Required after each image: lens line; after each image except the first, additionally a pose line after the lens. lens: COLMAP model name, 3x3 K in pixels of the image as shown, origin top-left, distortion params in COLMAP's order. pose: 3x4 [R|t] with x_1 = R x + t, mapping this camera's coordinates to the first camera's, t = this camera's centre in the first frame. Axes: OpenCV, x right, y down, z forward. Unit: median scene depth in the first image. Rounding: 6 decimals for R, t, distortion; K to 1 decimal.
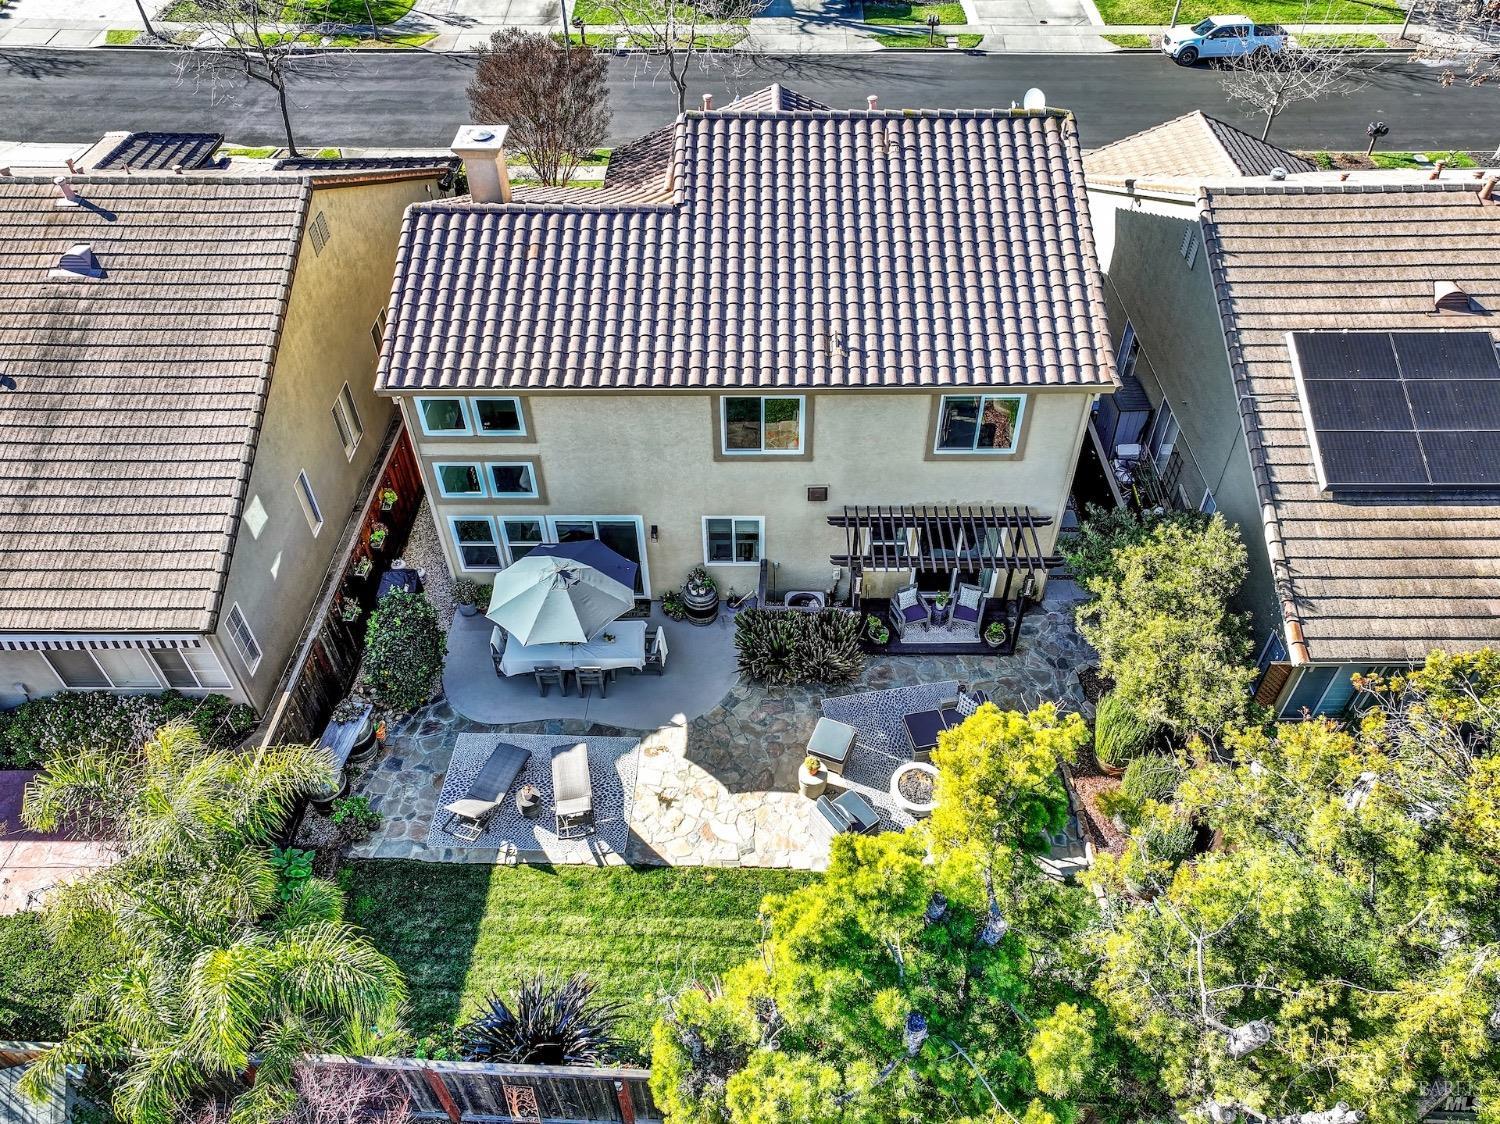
lens RADIAL K [[1074.6, 0, 760.2], [0, 1074.6, 558.7], [0, 0, 1]] dist [0.007069, 0.008075]
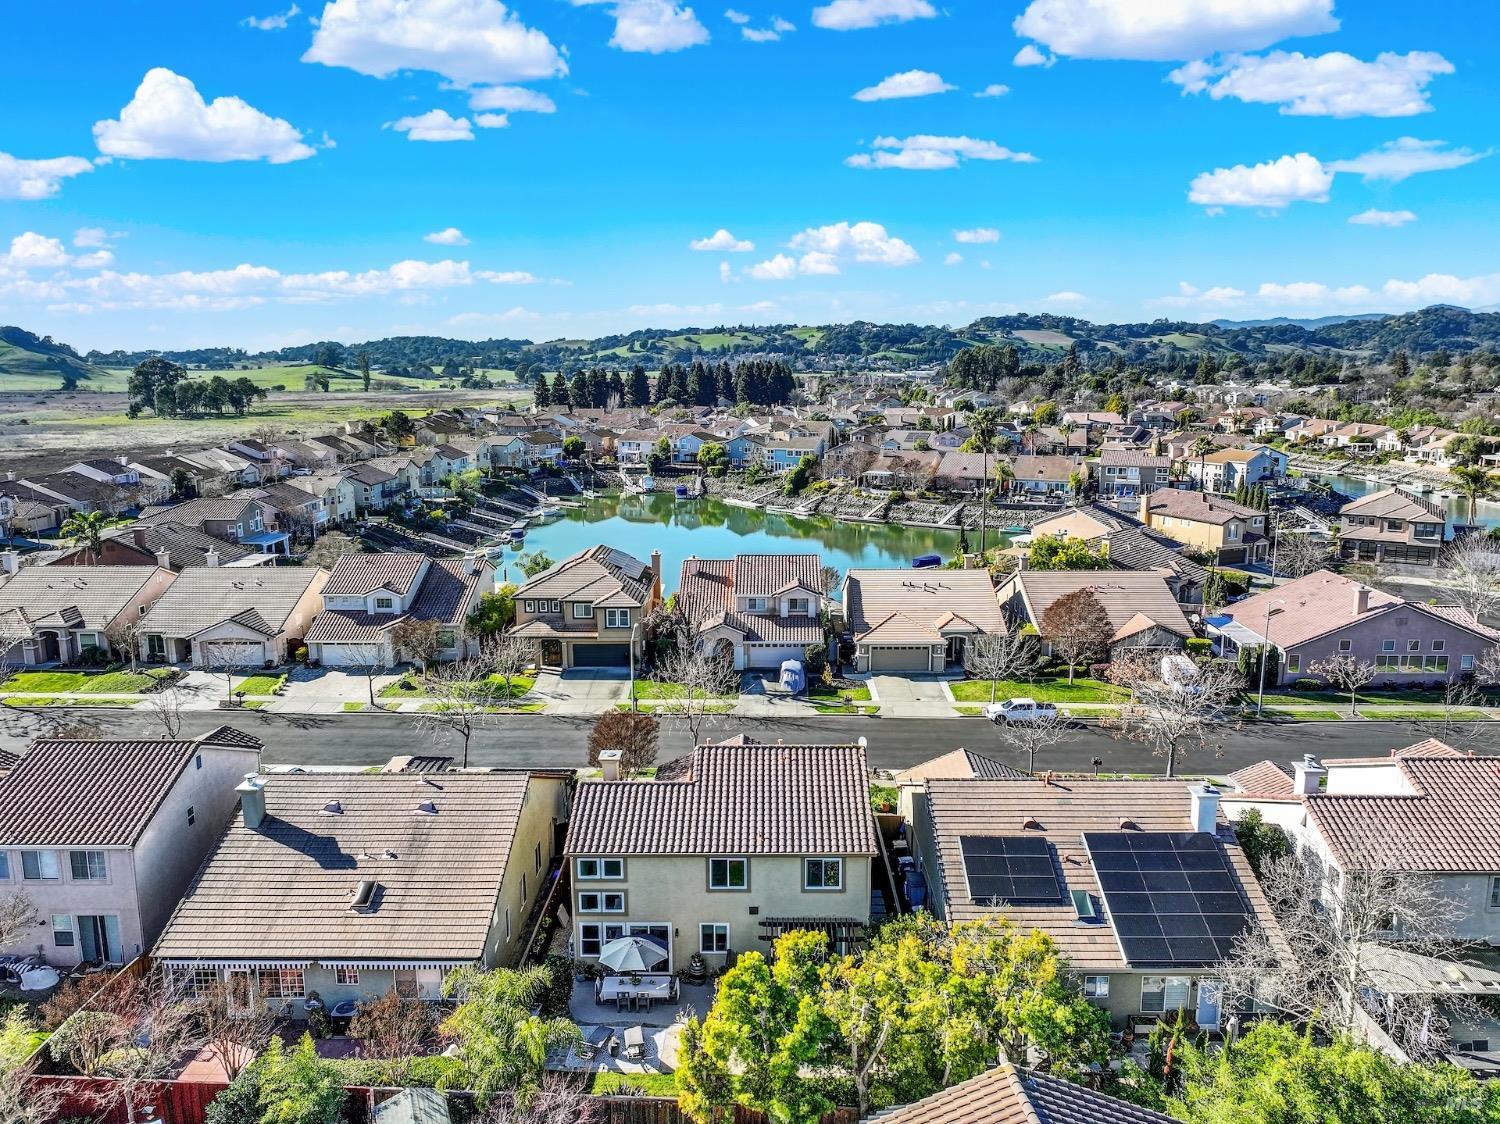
lens RADIAL K [[1074.6, 0, 755.3], [0, 1074.6, 551.8], [0, 0, 1]] dist [0.007069, 0.008075]
pose [[0.999956, 0.004034, -0.008486, 0.072804], [-0.008031, 0.835714, -0.549107, 0.529489], [0.004877, 0.549151, 0.835709, -1.214307]]
